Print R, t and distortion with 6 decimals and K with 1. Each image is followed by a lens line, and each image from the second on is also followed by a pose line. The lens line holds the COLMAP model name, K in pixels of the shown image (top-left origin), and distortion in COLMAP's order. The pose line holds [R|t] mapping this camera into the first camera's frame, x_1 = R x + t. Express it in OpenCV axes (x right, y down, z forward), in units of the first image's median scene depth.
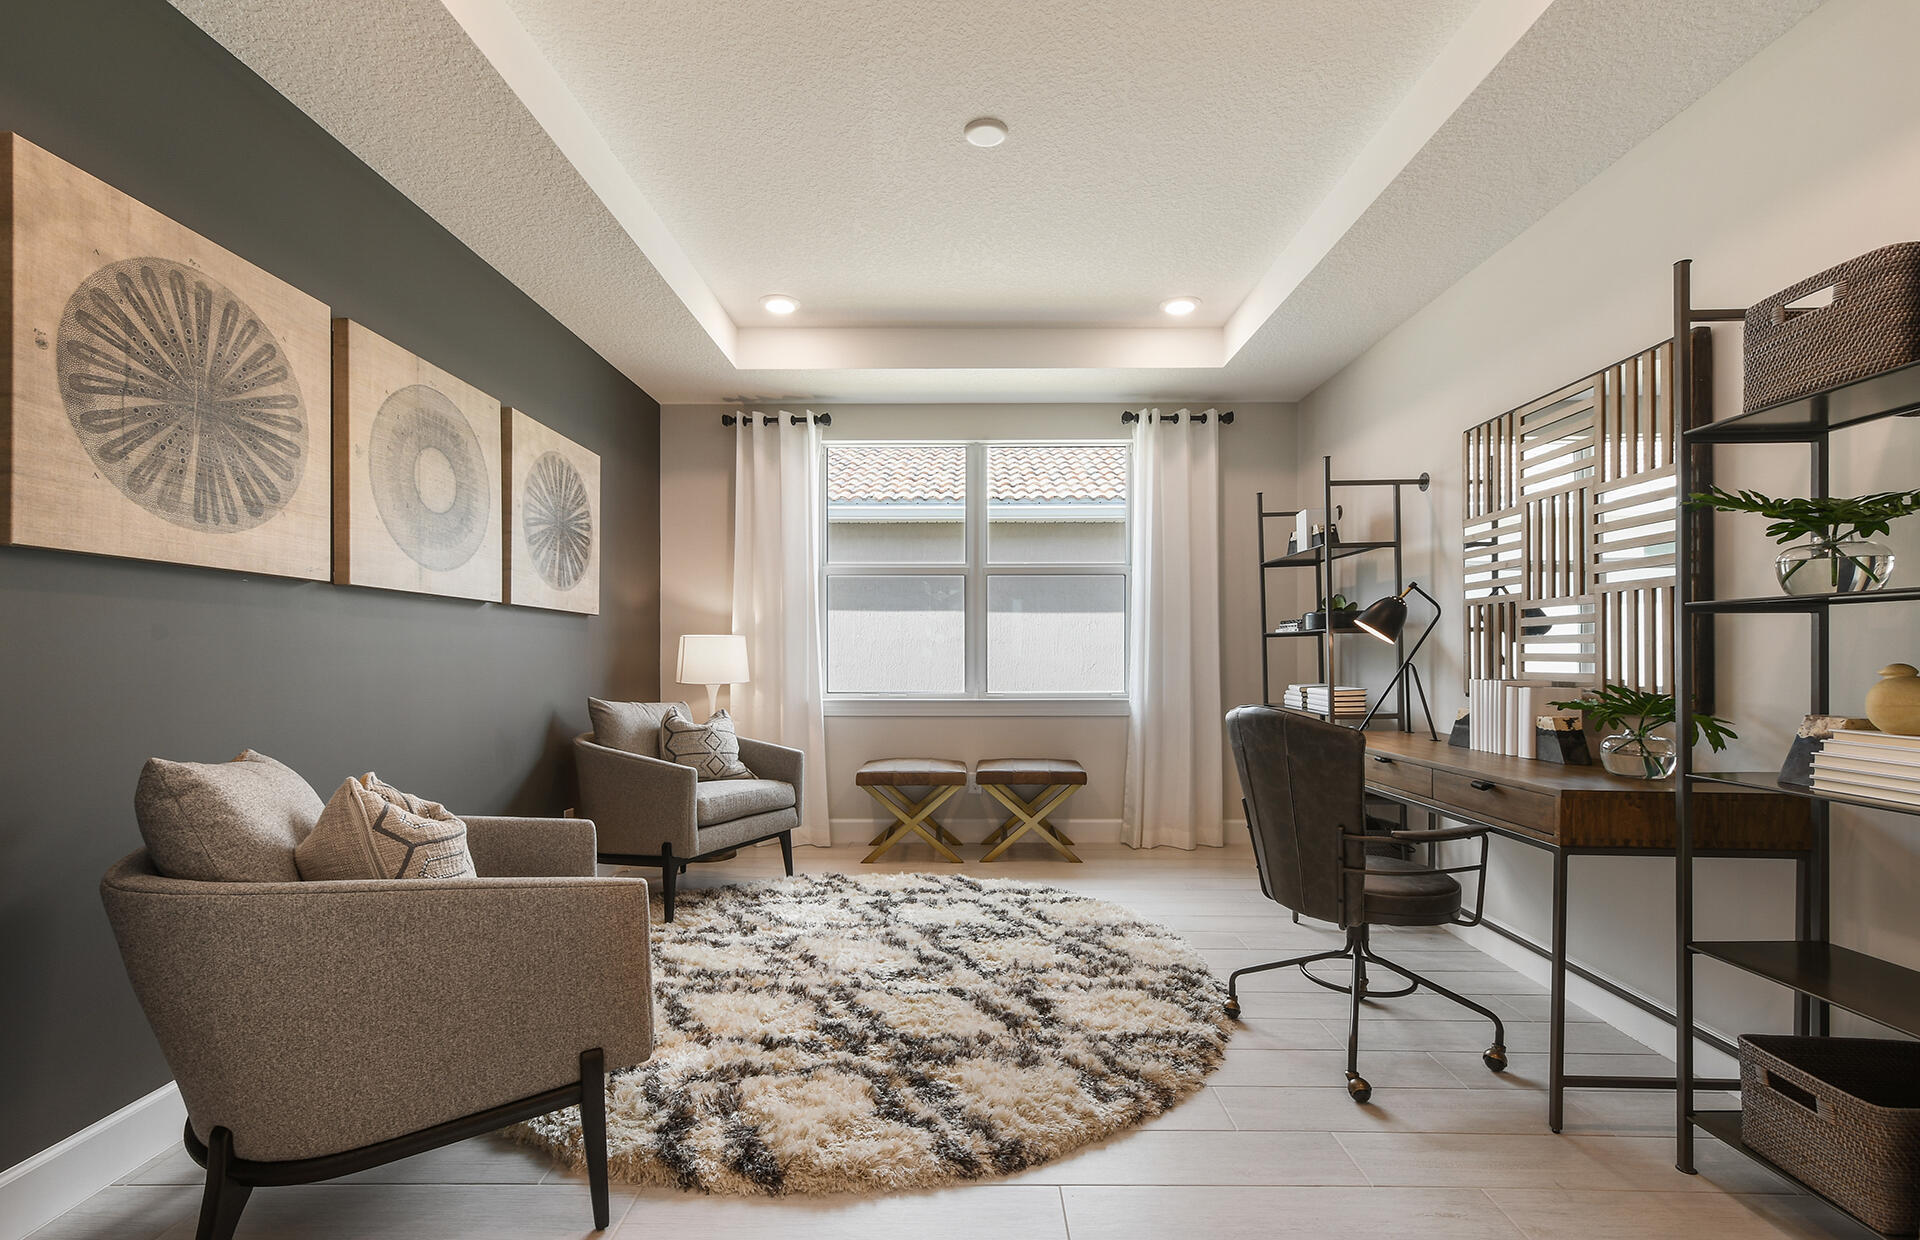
lens RADIAL K [[852.1, 0, 946.5], [0, 852.1, 652.2], [0, 0, 1]] dist [0.007333, -0.001911]
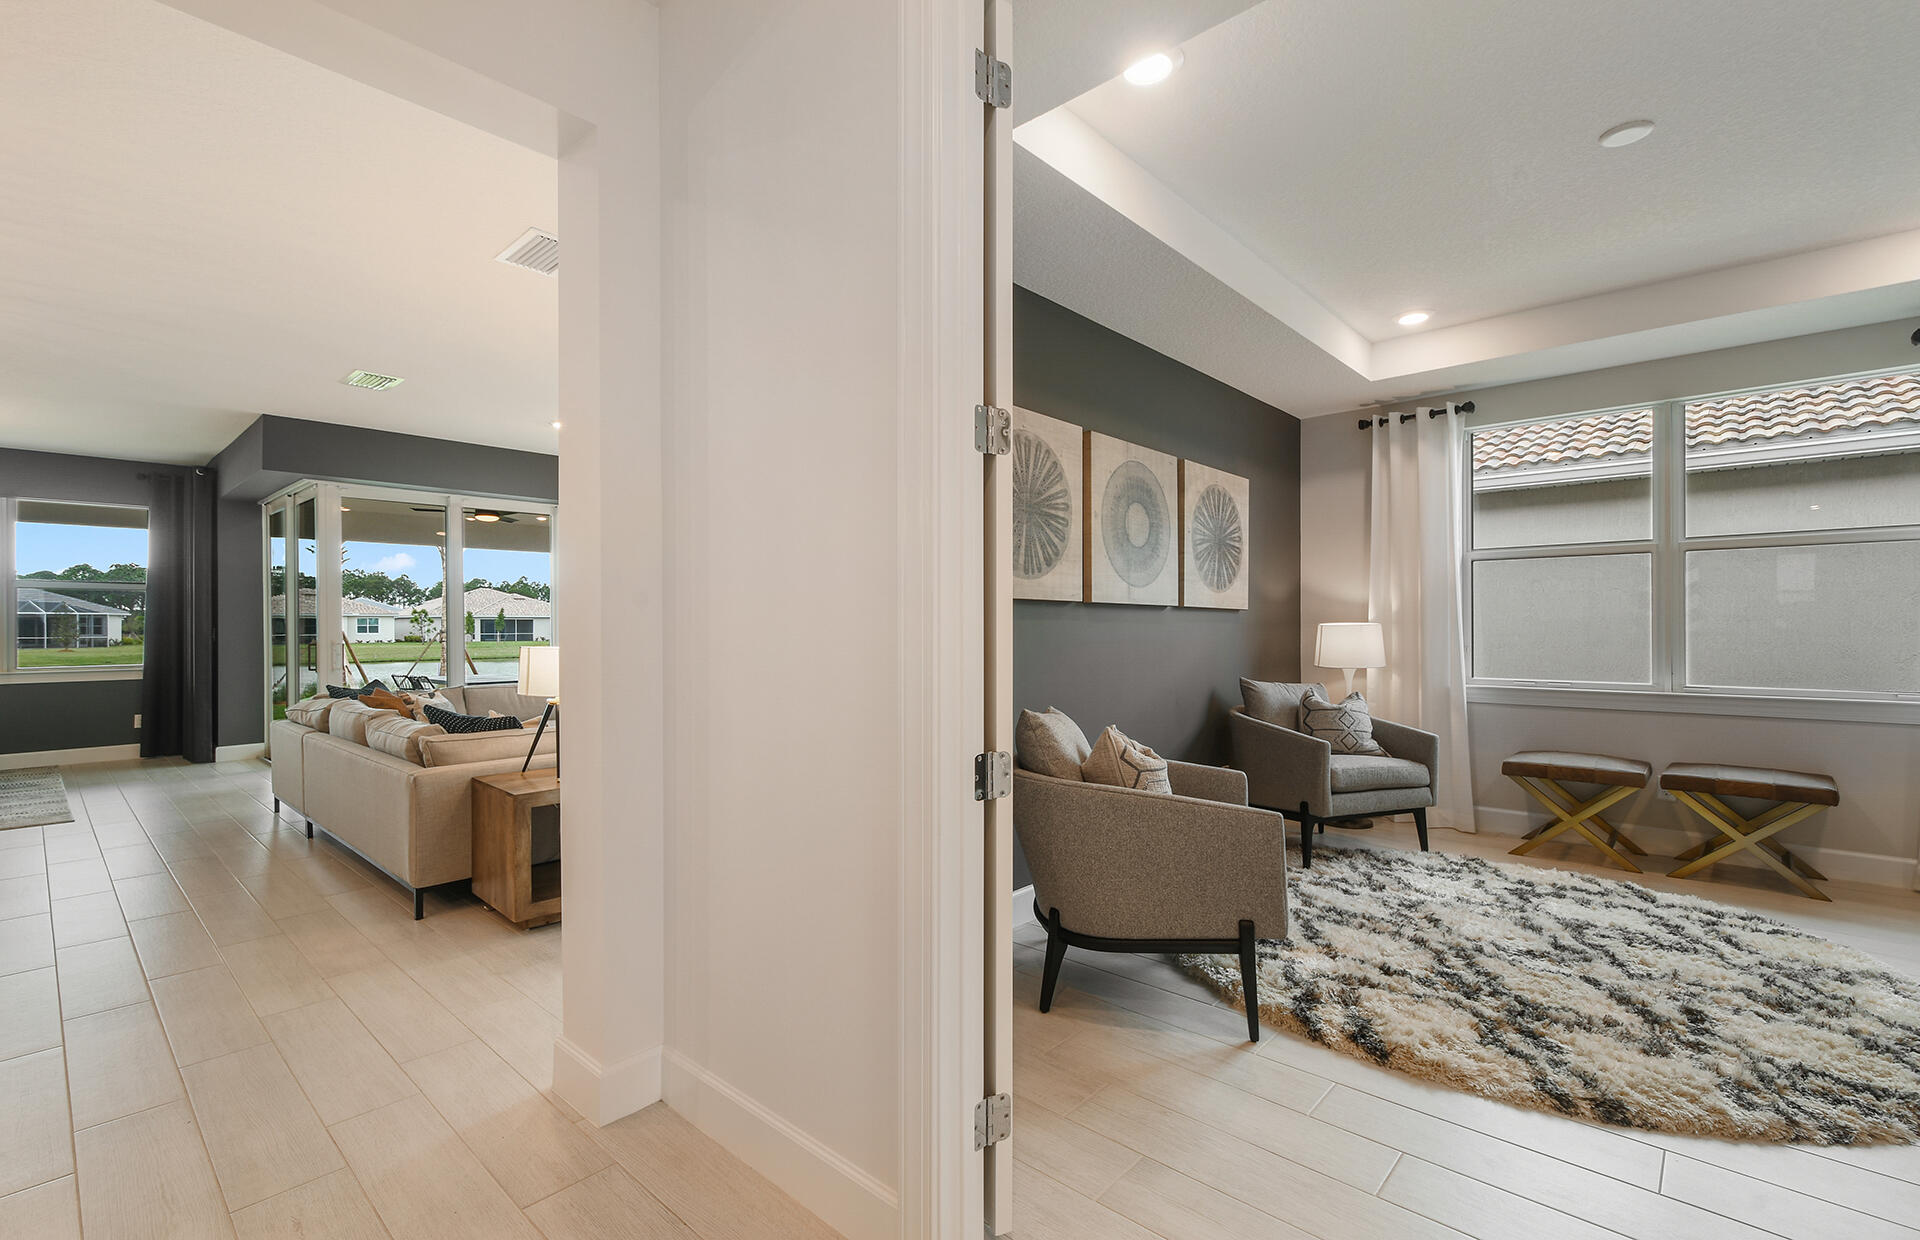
lens RADIAL K [[852.1, 0, 960.8], [0, 852.1, 622.2], [0, 0, 1]] dist [0.007333, -0.001911]
pose [[0.758235, -0.003093, -0.651974, 0.112278], [0.002254, 0.999995, -0.002122, -0.035095], [0.651978, 0.000139, 0.758238, -0.284890]]
